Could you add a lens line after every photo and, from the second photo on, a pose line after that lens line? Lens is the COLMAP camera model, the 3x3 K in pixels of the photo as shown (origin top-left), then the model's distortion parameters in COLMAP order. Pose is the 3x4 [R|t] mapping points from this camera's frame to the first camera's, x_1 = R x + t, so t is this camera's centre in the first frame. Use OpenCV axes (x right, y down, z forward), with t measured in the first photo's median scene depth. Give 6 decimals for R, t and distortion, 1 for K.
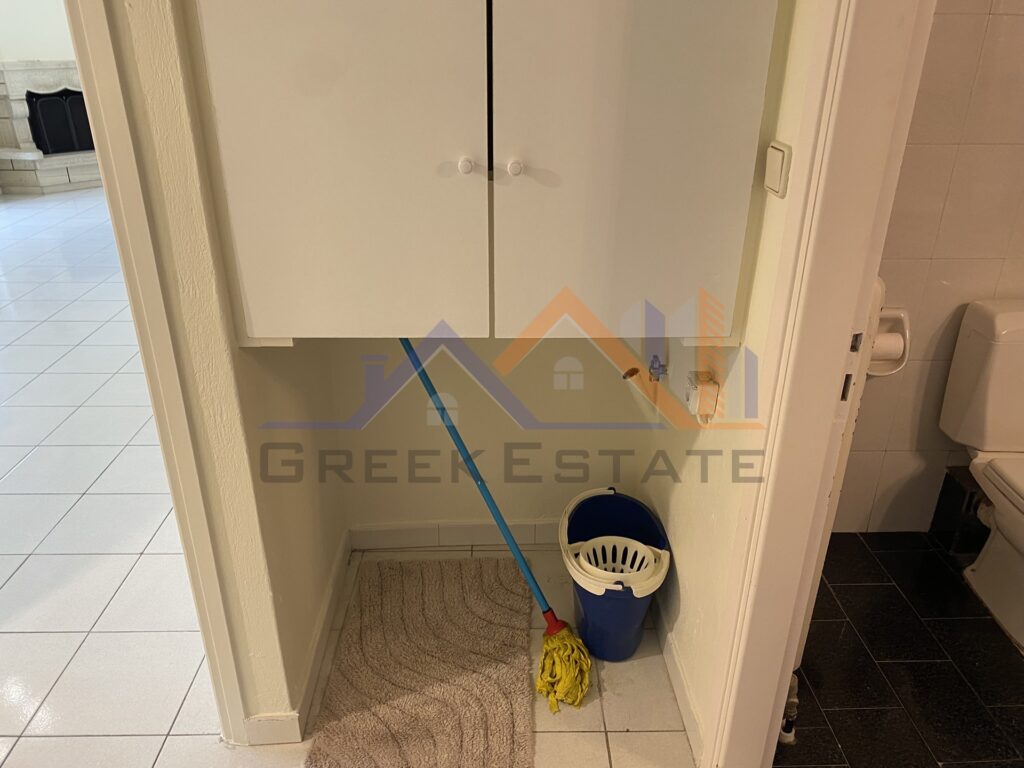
lens RADIAL K [[769.7, 0, 512.0], [0, 769.7, 384.0], [0, 0, 1]] dist [0.062269, -0.087934]
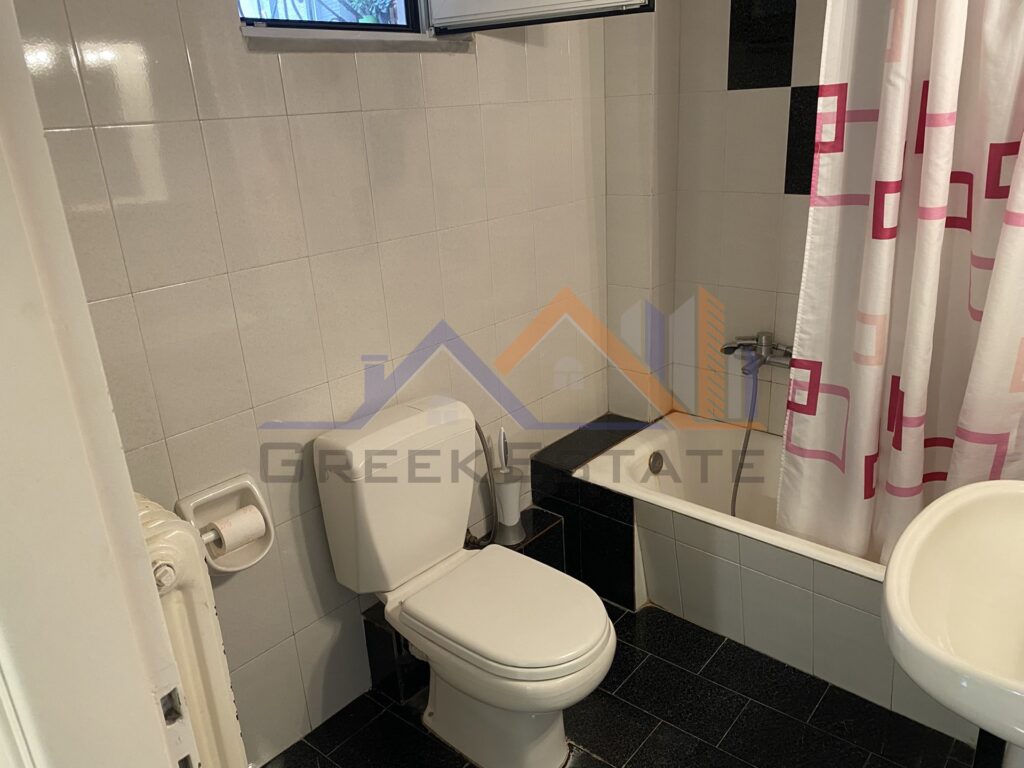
lens RADIAL K [[769.7, 0, 512.0], [0, 769.7, 384.0], [0, 0, 1]] dist [0.062269, -0.087934]
pose [[0.665361, -0.293514, 0.686400, 0.164204], [0.368918, 0.928623, 0.039481, -0.109971], [-0.648995, 0.226956, 0.726152, 0.222565]]
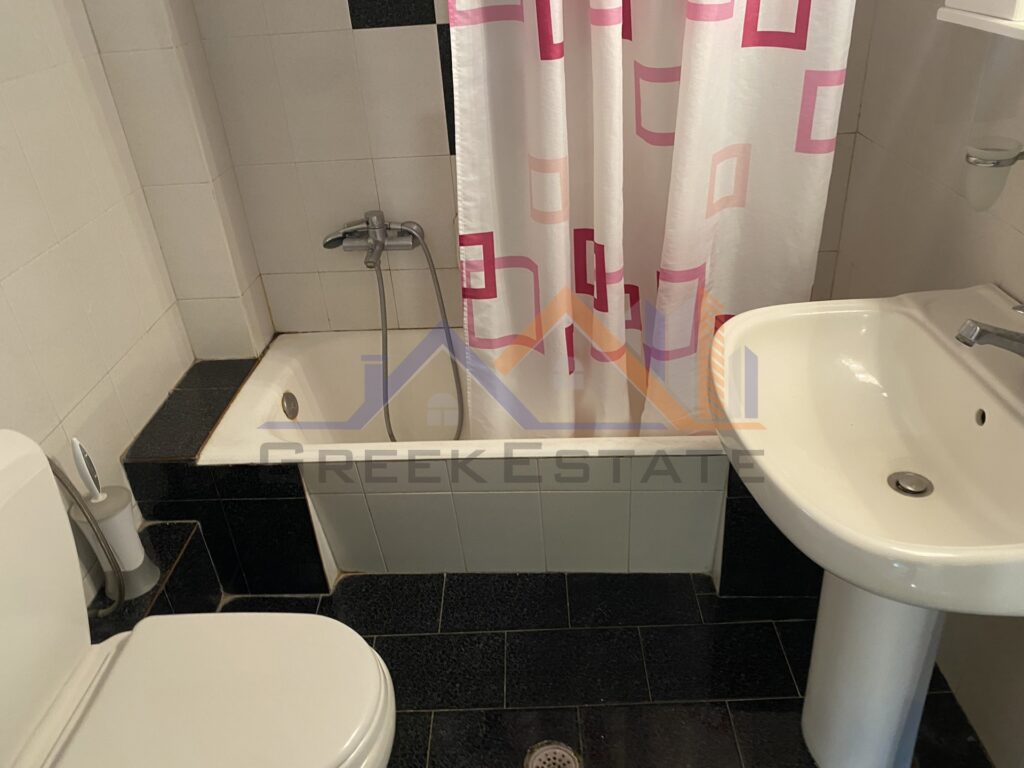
lens RADIAL K [[769.7, 0, 512.0], [0, 769.7, 384.0], [0, 0, 1]] dist [0.062269, -0.087934]
pose [[0.050168, -0.515769, 0.855257, 0.316821], [0.482653, 0.762222, 0.431352, -0.158019], [-0.874374, 0.391153, 0.287177, 0.448244]]
